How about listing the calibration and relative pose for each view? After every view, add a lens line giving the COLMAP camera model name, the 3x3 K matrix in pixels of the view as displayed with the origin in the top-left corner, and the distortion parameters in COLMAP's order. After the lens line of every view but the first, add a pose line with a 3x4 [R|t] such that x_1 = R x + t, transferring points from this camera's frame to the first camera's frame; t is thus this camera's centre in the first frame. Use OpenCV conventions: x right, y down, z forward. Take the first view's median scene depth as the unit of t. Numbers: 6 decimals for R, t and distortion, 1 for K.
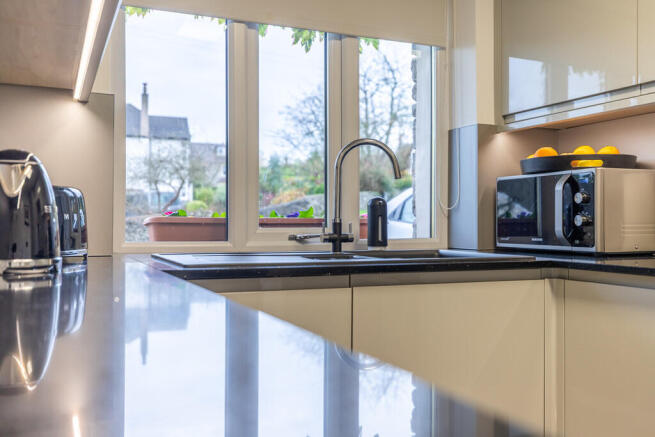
lens RADIAL K [[642.5, 0, 323.0], [0, 642.5, 214.2], [0, 0, 1]] dist [0.007159, 0.000000]
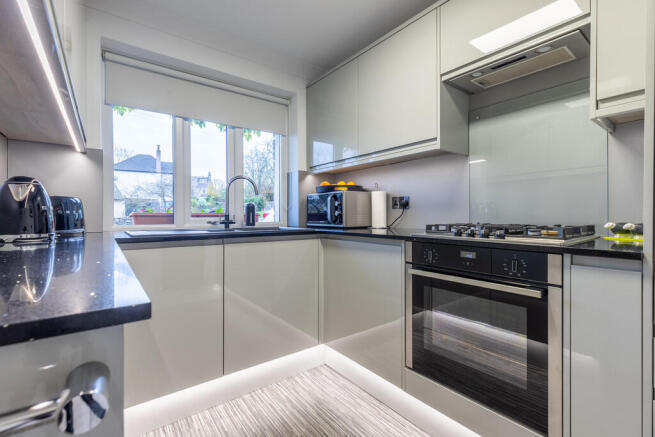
lens RADIAL K [[302.0, 0, 323.3], [0, 302.0, 215.4], [0, 0, 1]] dist [0.028801, -0.000232]
pose [[0.976634, -0.006644, 0.214807, 0.108808], [0.004205, 0.999921, 0.011810, 0.004109], [-0.214868, -0.010631, 0.976585, -0.049966]]
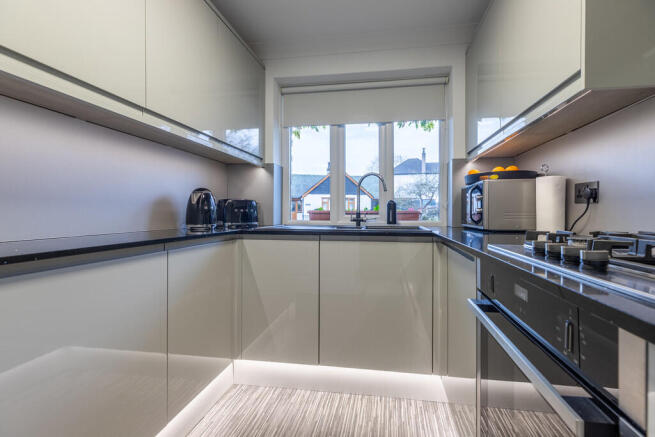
lens RADIAL K [[302.0, 0, 341.9], [0, 302.0, 214.9], [0, 0, 1]] dist [0.028801, -0.000232]
pose [[0.840158, 0.000989, -0.542340, 0.487711], [0.008581, 0.999849, 0.015116, 0.004668], [0.542273, -0.017353, 0.840023, 0.099982]]
